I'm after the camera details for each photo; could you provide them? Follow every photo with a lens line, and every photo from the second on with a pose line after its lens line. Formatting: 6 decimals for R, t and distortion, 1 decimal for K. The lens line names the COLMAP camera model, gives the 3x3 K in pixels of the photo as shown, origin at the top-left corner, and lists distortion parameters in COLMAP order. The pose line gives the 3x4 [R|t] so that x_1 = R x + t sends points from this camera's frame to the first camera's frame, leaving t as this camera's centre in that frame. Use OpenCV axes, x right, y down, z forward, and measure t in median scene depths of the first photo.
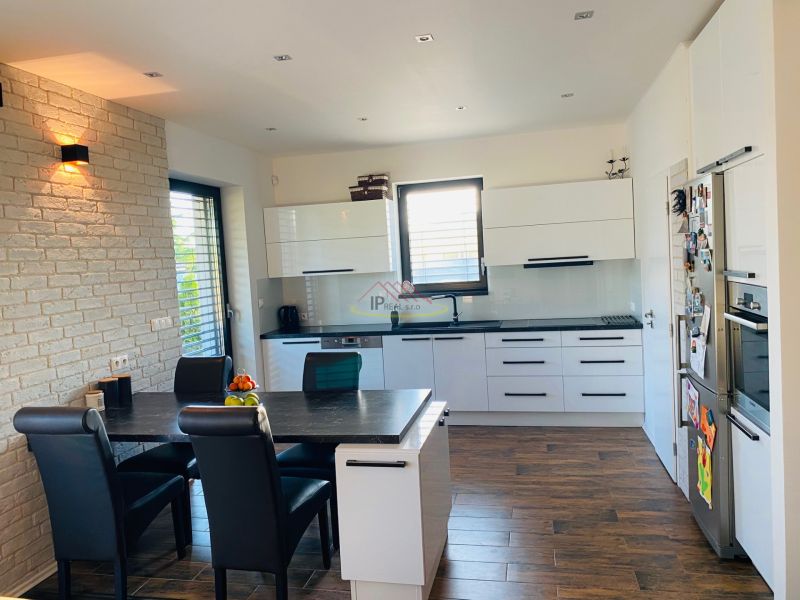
lens RADIAL K [[599.2, 0, 402.4], [0, 599.2, 300.4], [0, 0, 1]] dist [0.013109, -0.016159]
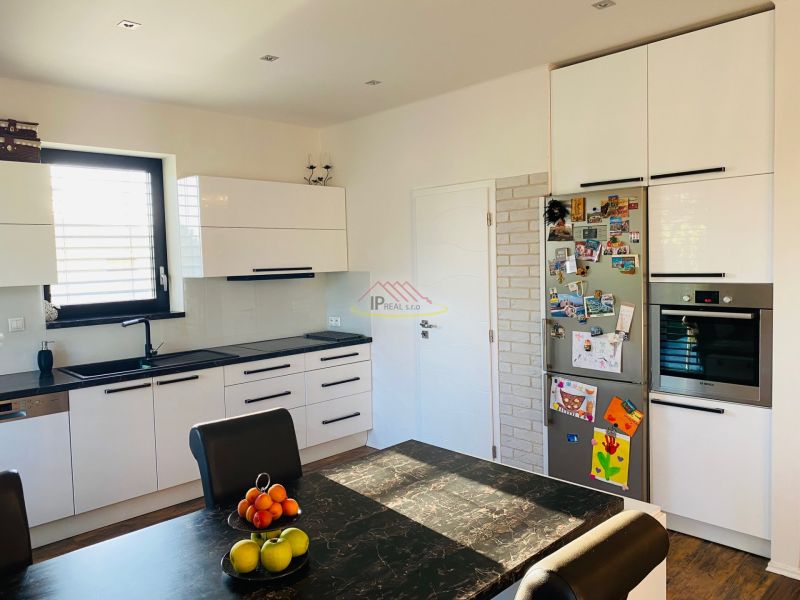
lens RADIAL K [[599.2, 0, 401.3], [0, 599.2, 295.4], [0, 0, 1]] dist [0.013109, -0.016159]
pose [[0.536721, -0.009699, 0.843704, -0.359786], [0.055579, 0.998169, -0.023883, -0.003109], [-0.841927, 0.059711, 0.536278, 0.391752]]
